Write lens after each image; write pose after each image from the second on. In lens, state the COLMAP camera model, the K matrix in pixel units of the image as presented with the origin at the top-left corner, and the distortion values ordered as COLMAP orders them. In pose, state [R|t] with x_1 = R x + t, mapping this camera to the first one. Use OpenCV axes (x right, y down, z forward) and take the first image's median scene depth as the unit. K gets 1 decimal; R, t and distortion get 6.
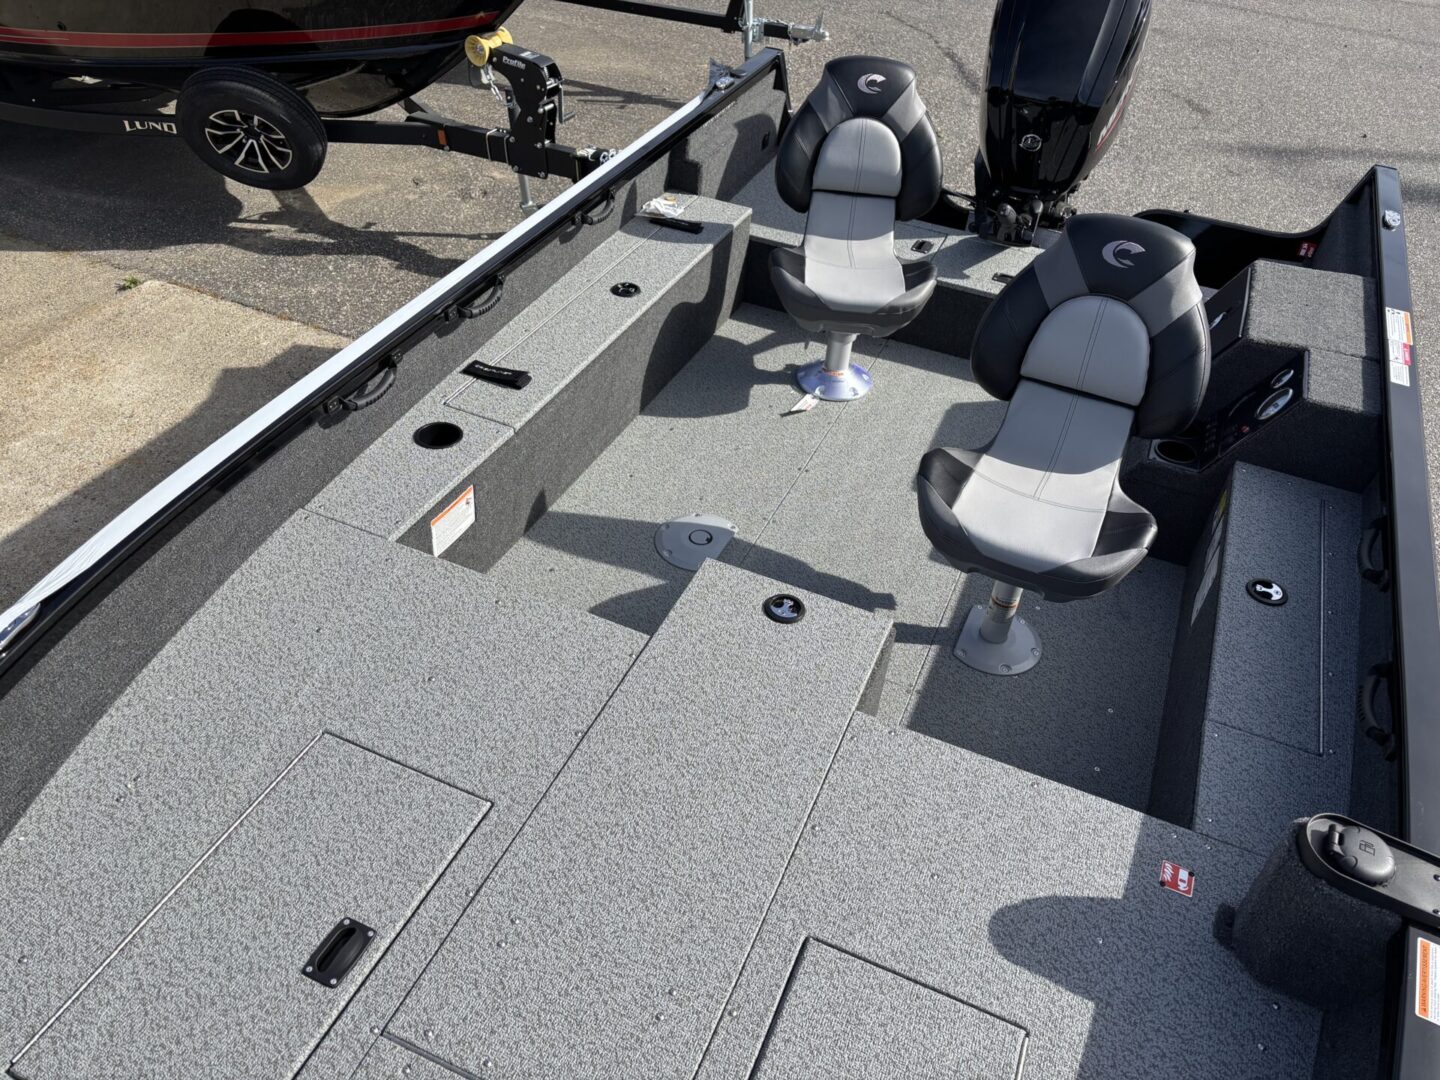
lens RADIAL K [[1082.9, 0, 723.6], [0, 1082.9, 550.7], [0, 0, 1]] dist [0.056444, -0.058700]
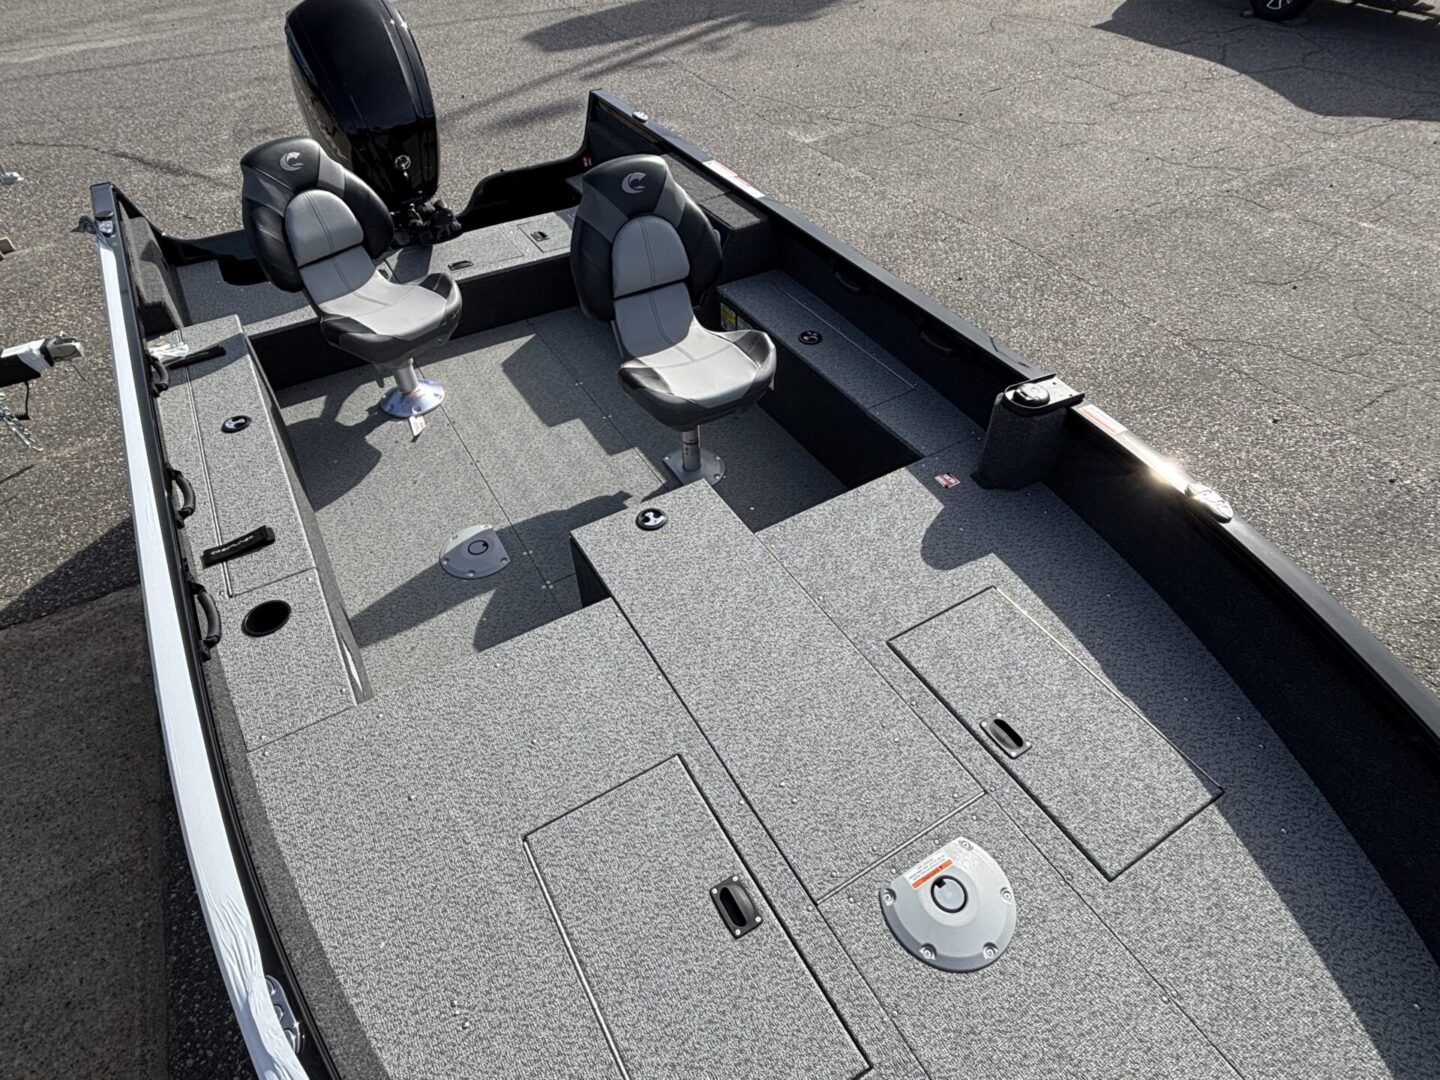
lens RADIAL K [[782.4, 0, 720.9], [0, 782.4, 541.9], [0, 0, 1]] dist [0.009830, -0.013265]
pose [[0.583232, -0.628398, 0.514739, -0.276138], [0.565607, 0.768984, 0.297914, -0.110524], [-0.583034, 0.117386, 0.803922, 0.122900]]
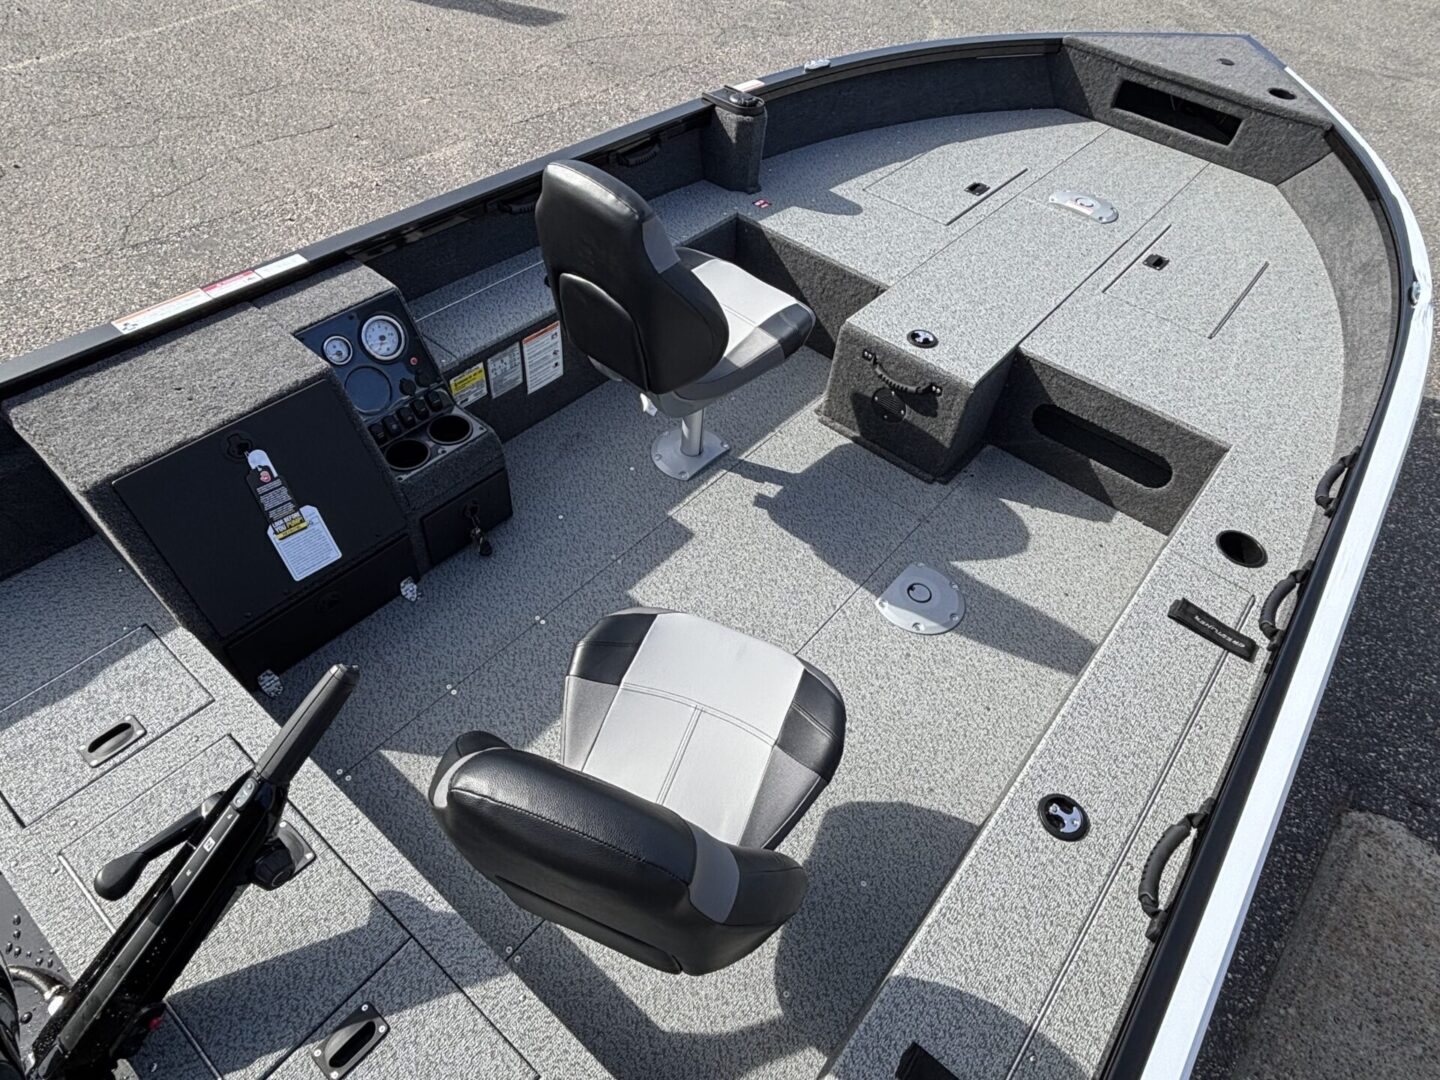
lens RADIAL K [[848.5, 0, 717.8], [0, 848.5, 535.7], [0, 0, 1]] dist [-0.000797, -0.002763]
pose [[-0.948053, -0.306868, 0.083834, 0.093470], [0.076673, 0.035341, 0.996430, -0.705781], [-0.308736, 0.951096, -0.009977, 0.907037]]
